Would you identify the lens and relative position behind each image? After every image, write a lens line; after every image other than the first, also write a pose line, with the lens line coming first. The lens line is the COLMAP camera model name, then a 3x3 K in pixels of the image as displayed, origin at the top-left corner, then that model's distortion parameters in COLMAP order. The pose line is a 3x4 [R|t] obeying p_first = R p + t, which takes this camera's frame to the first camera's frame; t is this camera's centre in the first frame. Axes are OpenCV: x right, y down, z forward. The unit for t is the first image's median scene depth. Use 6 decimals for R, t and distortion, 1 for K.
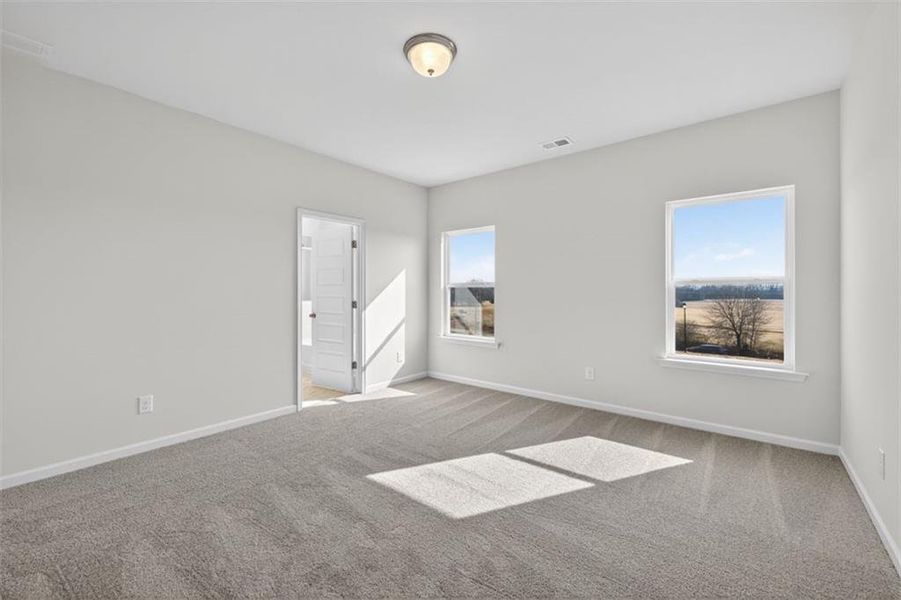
lens RADIAL K [[369.0, 0, 449.9], [0, 369.0, 292.3], [0, 0, 1]] dist [0.024731, -0.010247]
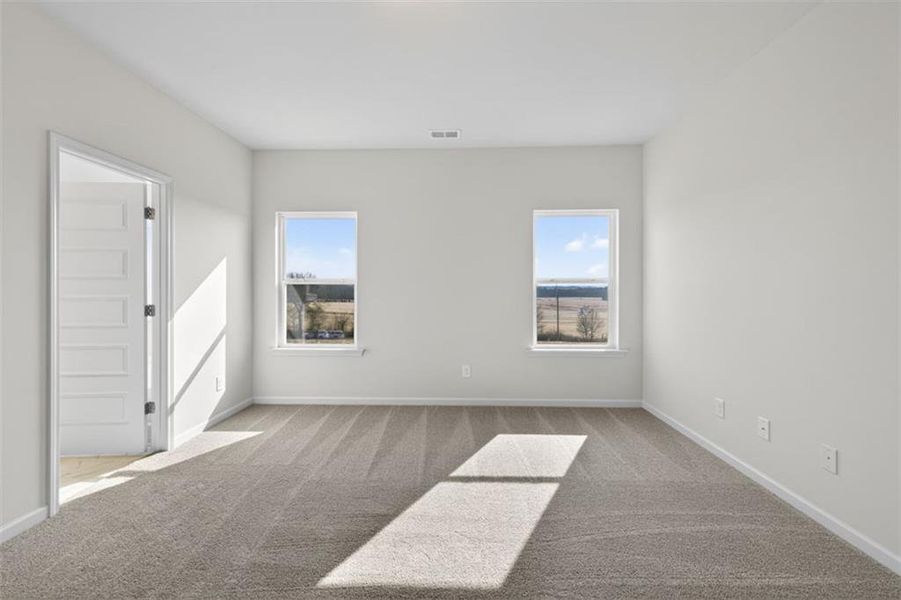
lens RADIAL K [[369.0, 0, 449.9], [0, 369.0, 292.3], [0, 0, 1]] dist [0.024731, -0.010247]
pose [[0.801499, -0.003035, 0.597988, -0.233929], [0.000818, 0.999992, 0.003979, 0.000639], [-0.597995, -0.002700, 0.801495, 0.202359]]
